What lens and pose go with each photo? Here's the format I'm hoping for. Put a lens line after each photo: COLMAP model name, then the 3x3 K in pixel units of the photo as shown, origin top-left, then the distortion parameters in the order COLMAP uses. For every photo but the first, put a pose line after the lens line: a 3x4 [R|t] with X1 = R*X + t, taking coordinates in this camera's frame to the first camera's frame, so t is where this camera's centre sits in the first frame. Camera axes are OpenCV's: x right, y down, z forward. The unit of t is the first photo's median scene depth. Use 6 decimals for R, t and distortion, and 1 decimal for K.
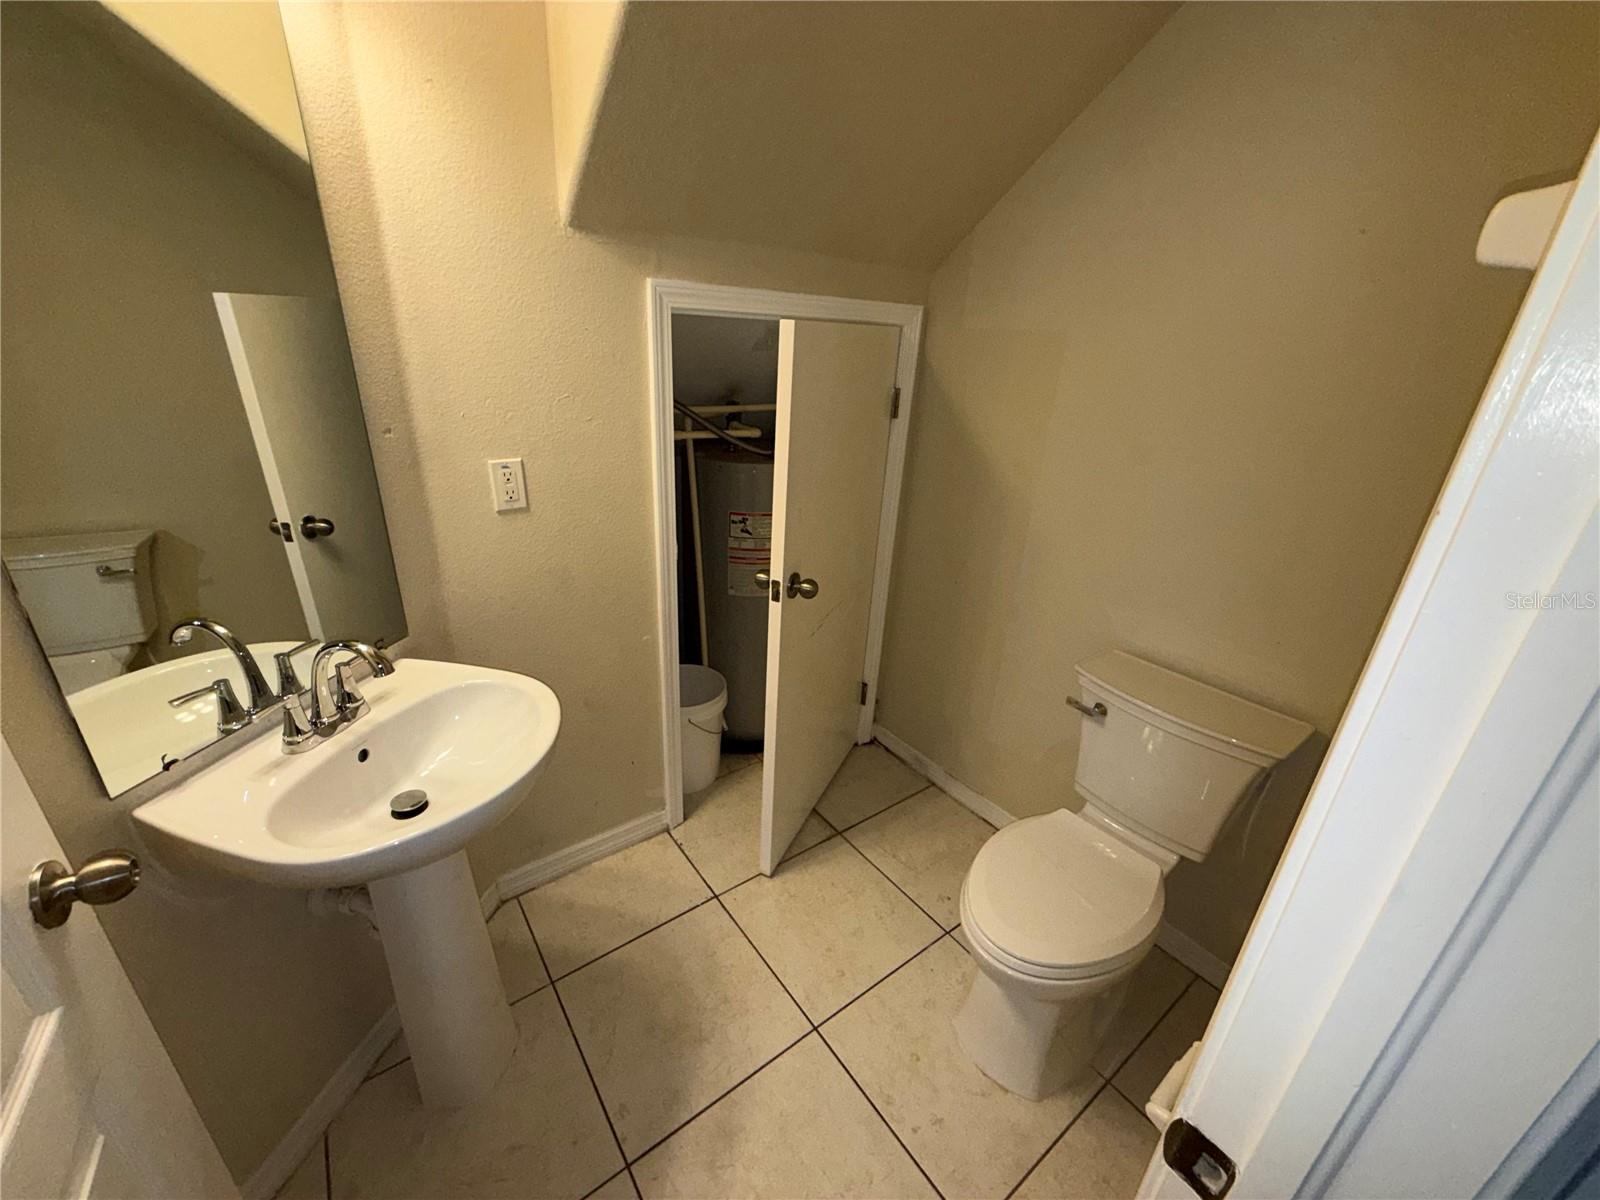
lens RADIAL K [[637.6, 0, 795.9], [0, 637.6, 600.3], [0, 0, 1]] dist [-0.000673, -0.000313]
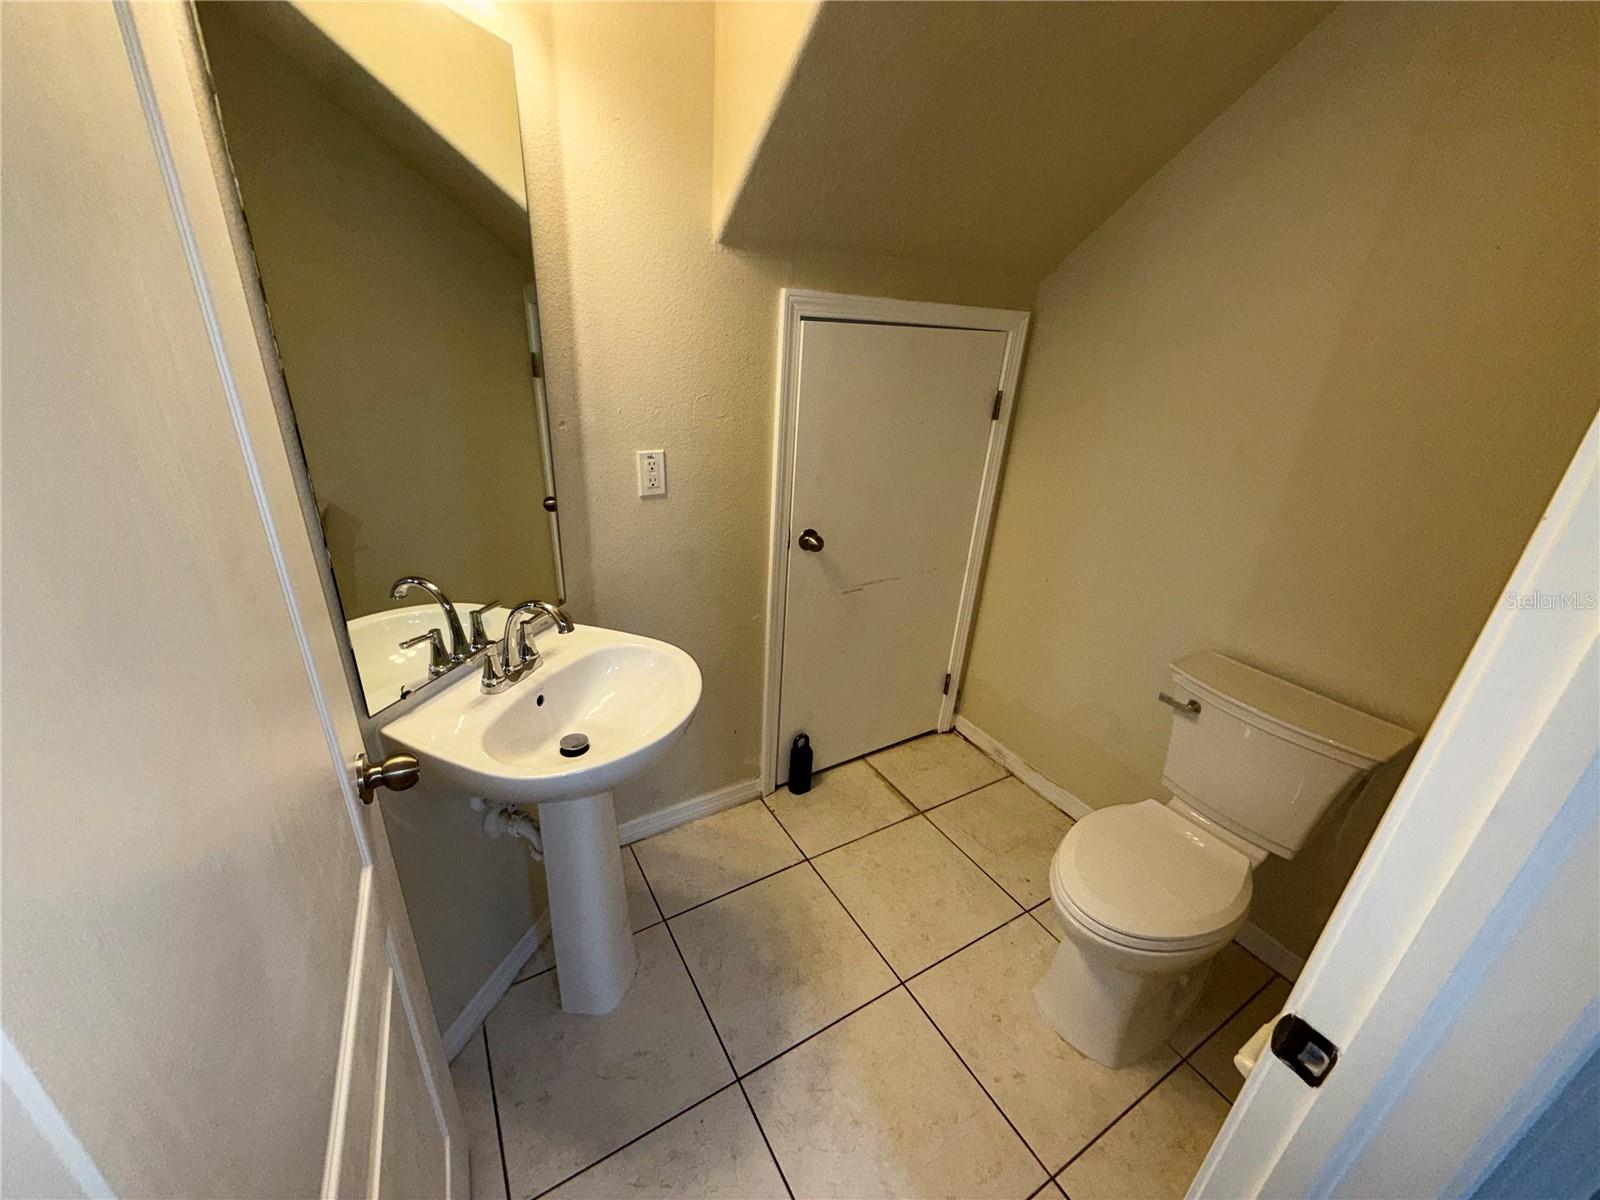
lens RADIAL K [[637.6, 0, 795.9], [0, 637.6, 600.3], [0, 0, 1]] dist [-0.000673, -0.000313]
pose [[0.994793, 0.046976, -0.090447, -0.090794], [-0.046244, 0.998878, 0.010183, 0.020395], [0.090824, -0.005947, 0.995849, -0.101552]]
